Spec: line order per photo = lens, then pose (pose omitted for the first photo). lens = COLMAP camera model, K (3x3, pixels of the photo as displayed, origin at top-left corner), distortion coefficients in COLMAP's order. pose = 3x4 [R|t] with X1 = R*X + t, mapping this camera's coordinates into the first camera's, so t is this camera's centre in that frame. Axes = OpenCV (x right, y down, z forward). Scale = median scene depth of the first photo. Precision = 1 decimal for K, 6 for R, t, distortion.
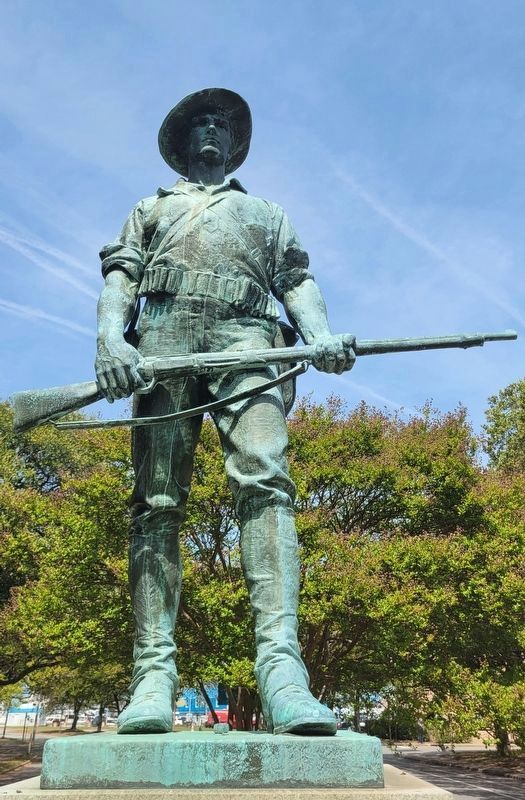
lens RADIAL K [[744.0, 0, 237.4], [0, 744.0, 285.1], [0, 0, 1]] dist [0.021339, 0.001938]
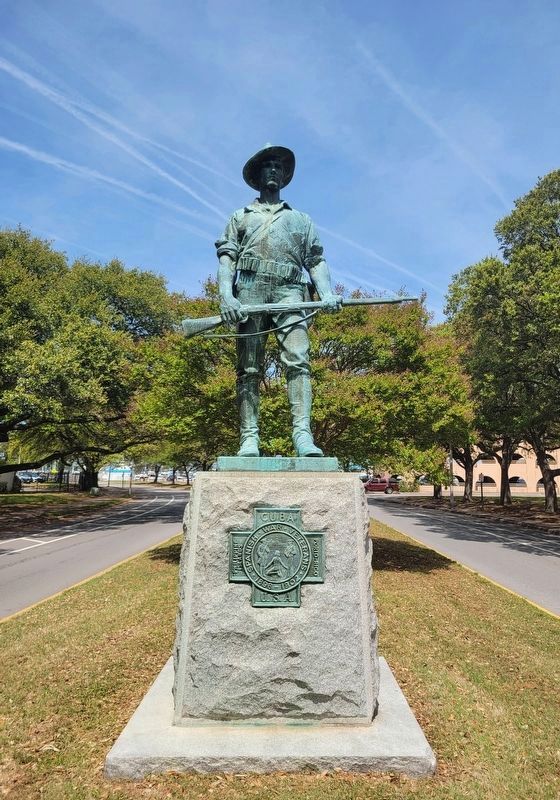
lens RADIAL K [[571.8, 0, 305.4], [0, 571.8, 401.2], [0, 0, 1]] dist [-0.000506, -0.000360]
pose [[0.997848, 0.012977, 0.064272, -0.044966], [-0.036610, 0.923466, 0.381930, -0.258786], [-0.054396, -0.383461, 0.921954, -0.567902]]
